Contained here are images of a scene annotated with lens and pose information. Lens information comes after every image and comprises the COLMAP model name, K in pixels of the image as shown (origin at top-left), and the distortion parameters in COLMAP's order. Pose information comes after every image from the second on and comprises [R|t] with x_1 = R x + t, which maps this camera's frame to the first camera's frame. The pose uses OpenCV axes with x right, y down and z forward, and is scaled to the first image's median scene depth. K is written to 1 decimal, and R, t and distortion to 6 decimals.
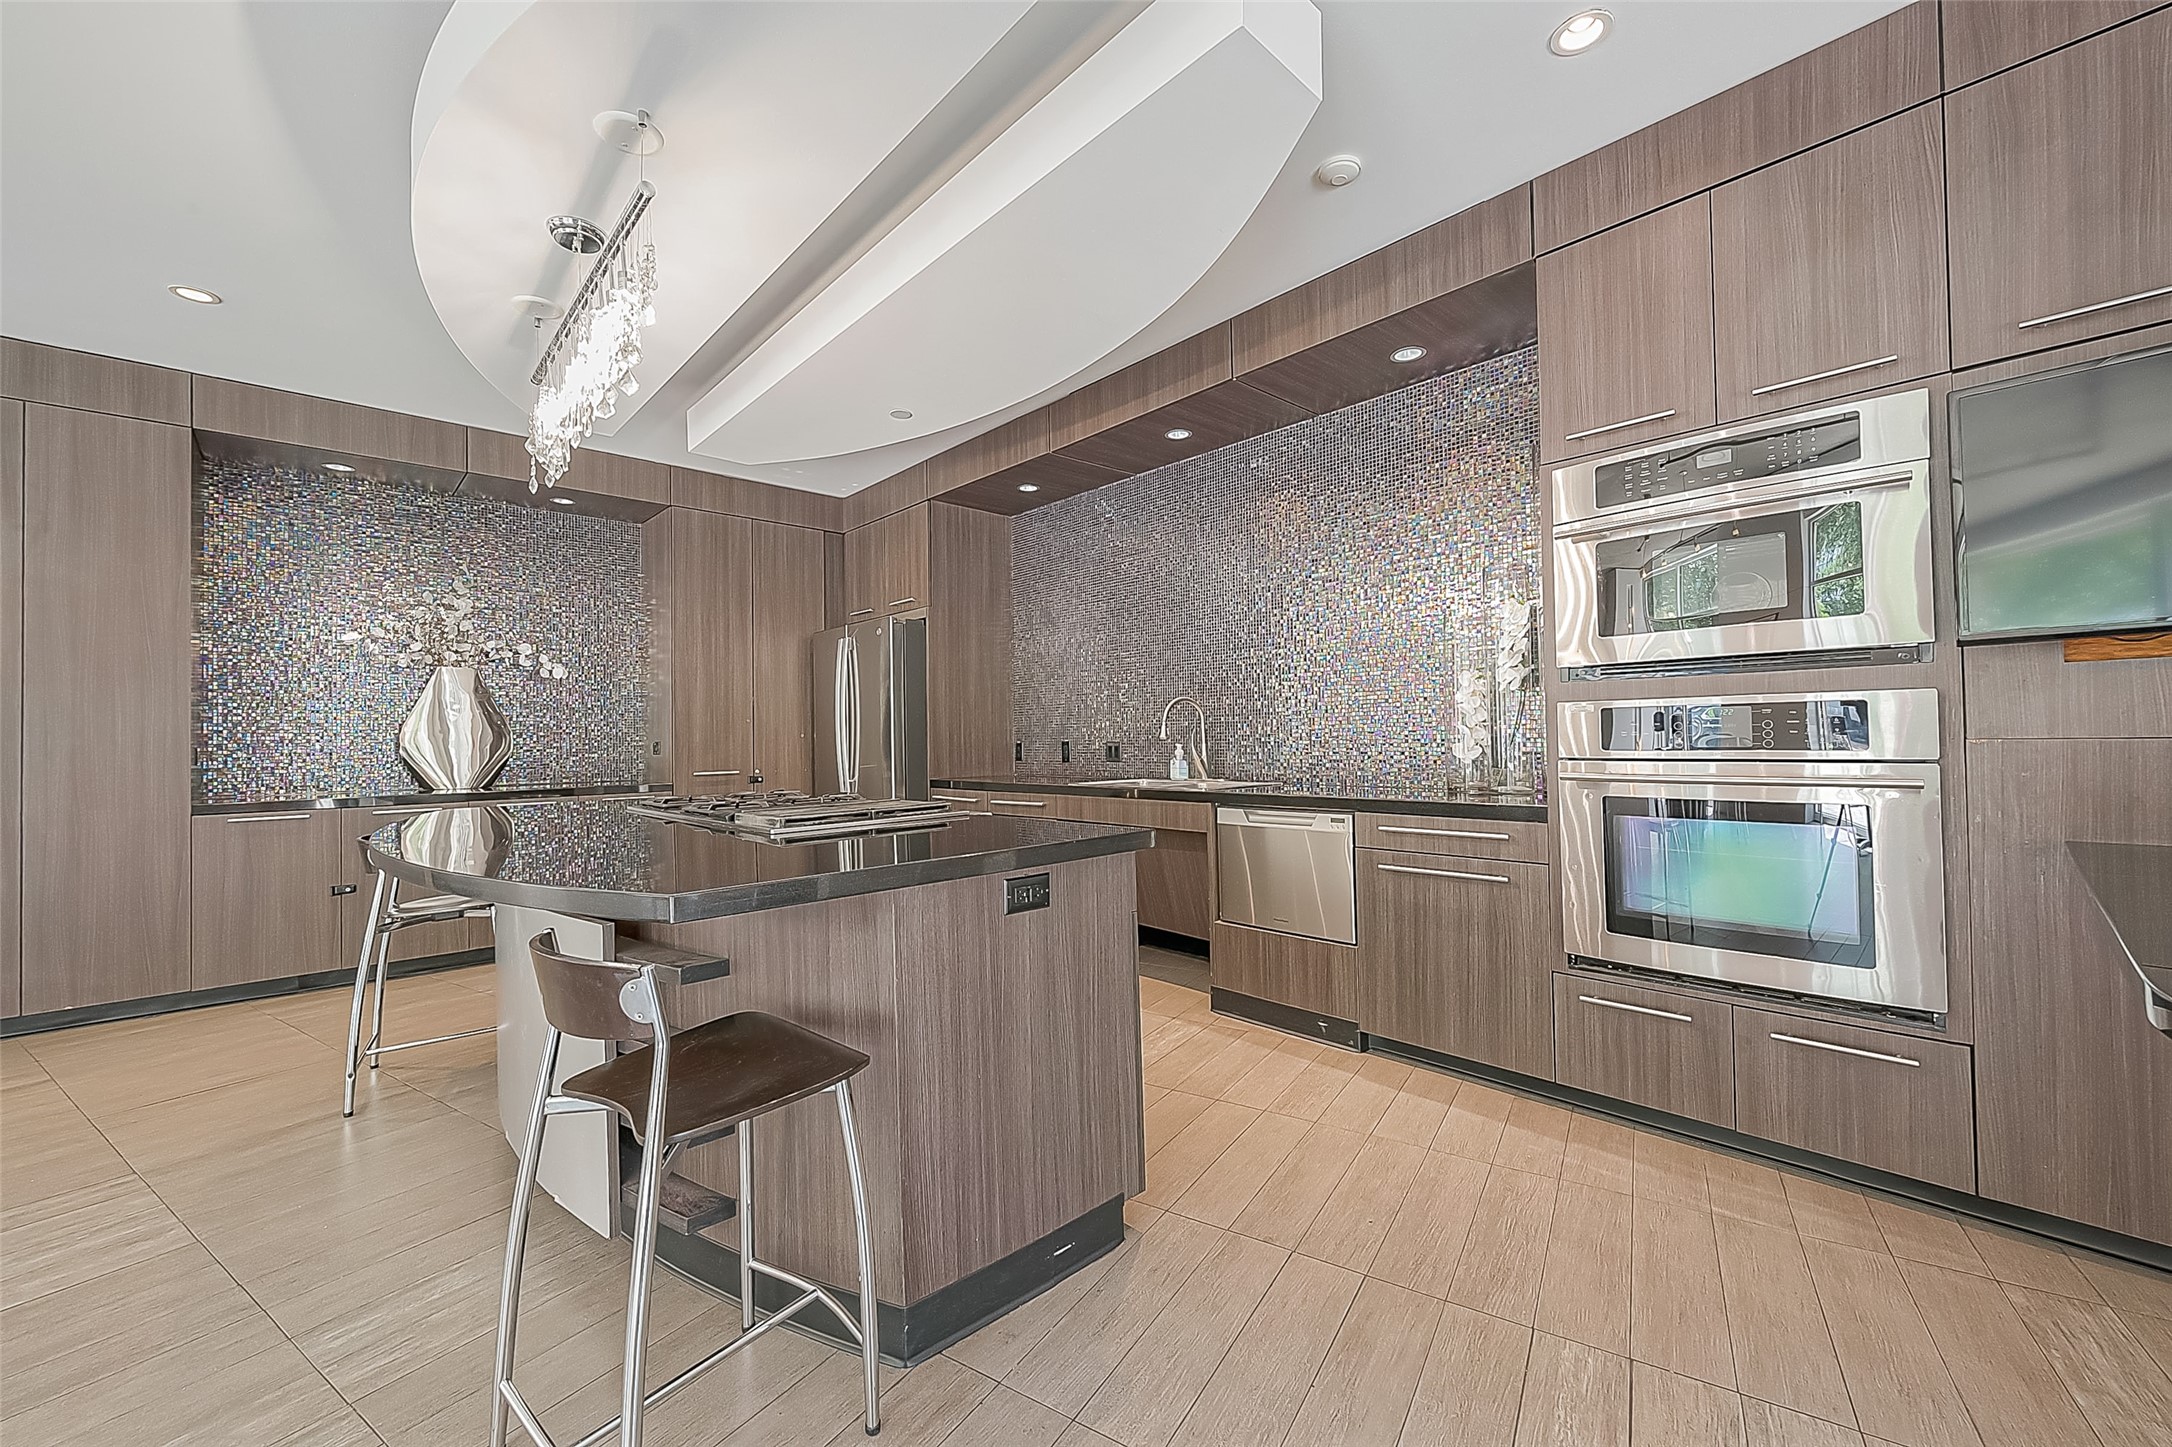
lens RADIAL K [[855.1, 0, 1086.0], [0, 855.1, 723.5], [0, 0, 1]] dist [-0.001006, -0.000006]
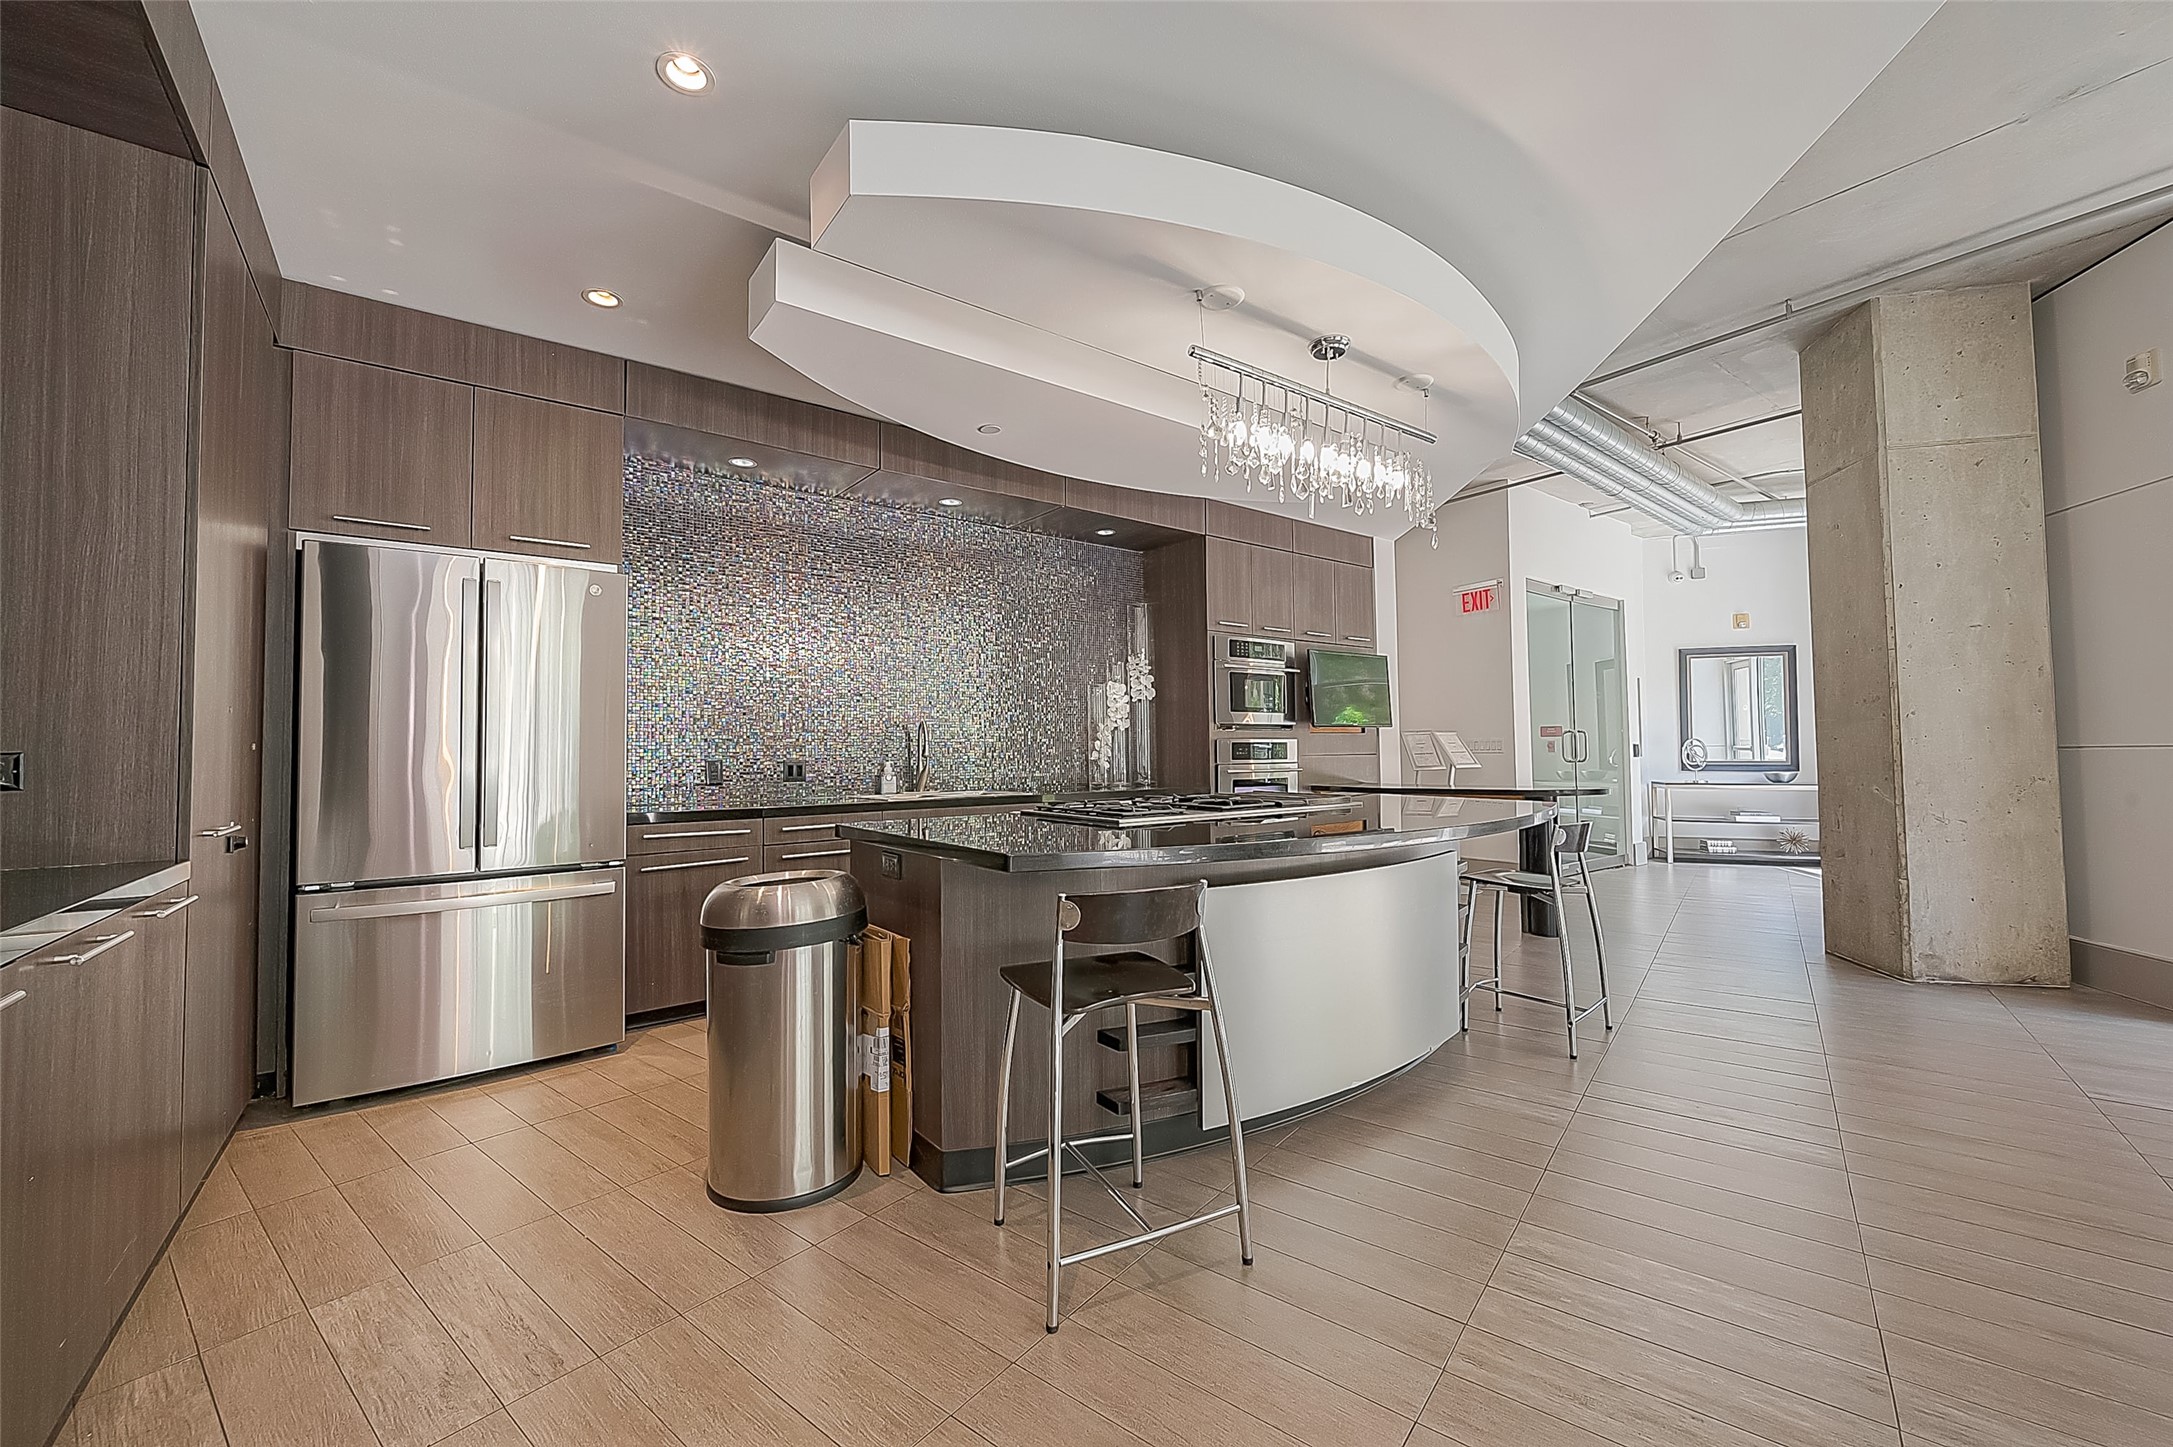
lens RADIAL K [[855.5, 0, 1086.5], [0, 855.5, 723.5], [0, 0, 1]] dist [-0.001006, -0.000006]
pose [[0.096531, 0.048702, 0.994138, -0.982845], [-0.008994, 0.998804, -0.048058, 0.025794], [-0.995289, -0.004303, 0.096854, 0.651422]]
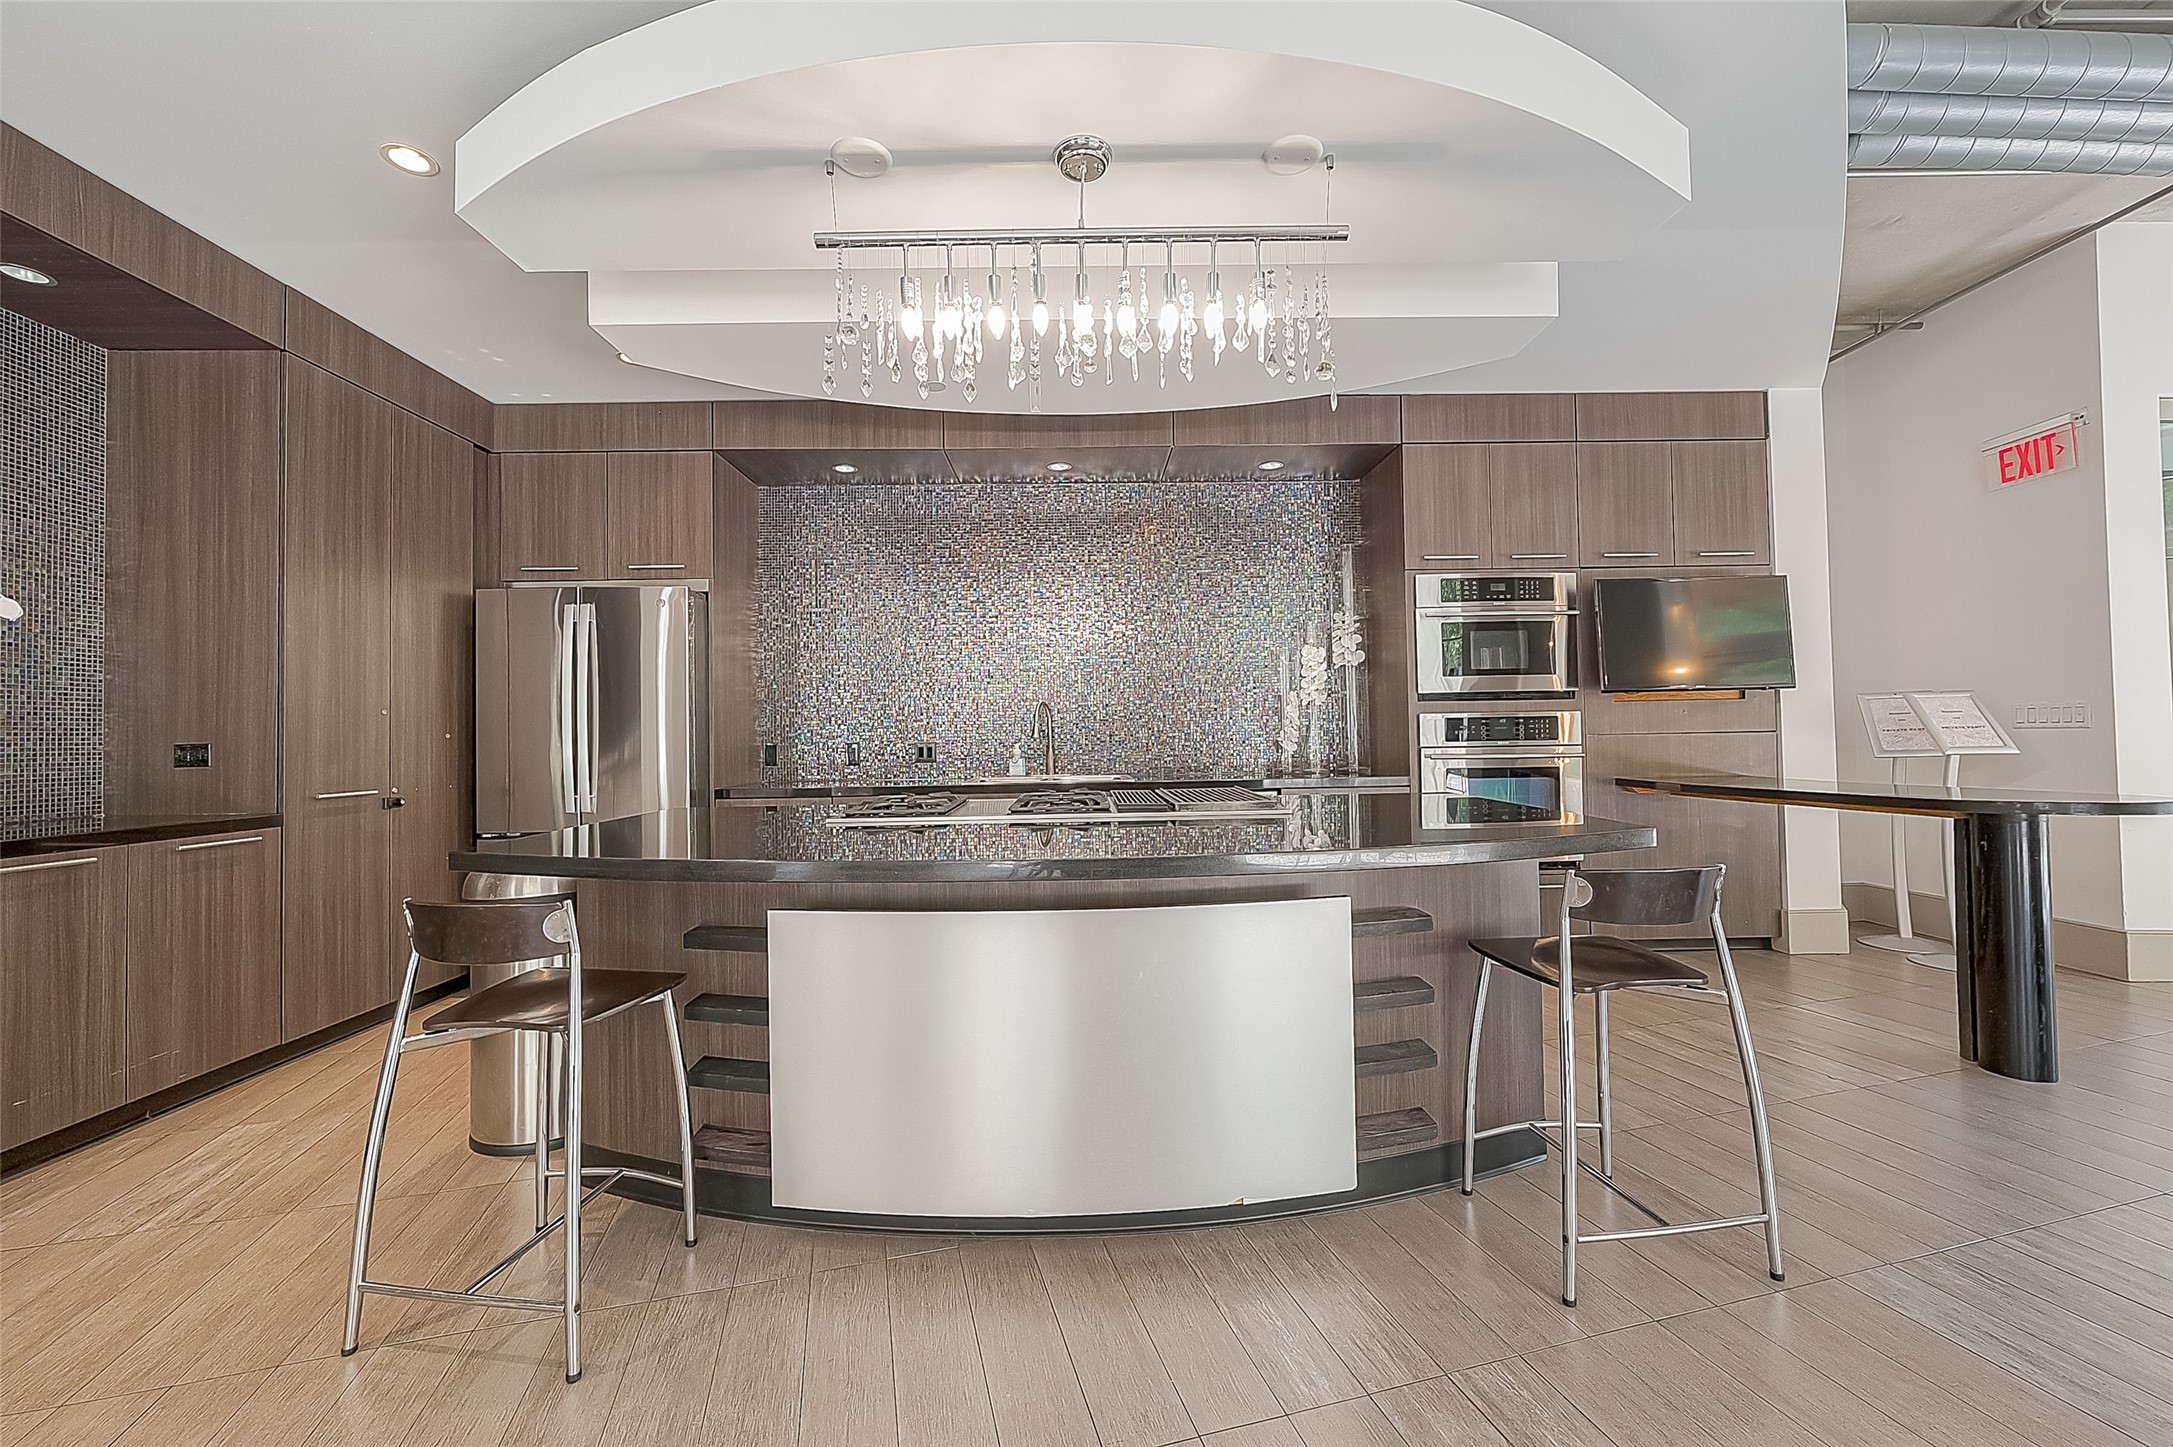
lens RADIAL K [[855.5, 0, 1086.5], [0, 855.5, 723.5], [0, 0, 1]] dist [-0.001006, -0.000006]
pose [[0.661974, 0.014821, 0.749380, -0.658828], [-0.006884, 0.999883, -0.013694, 0.012763], [-0.749495, 0.003907, 0.661999, 0.219334]]
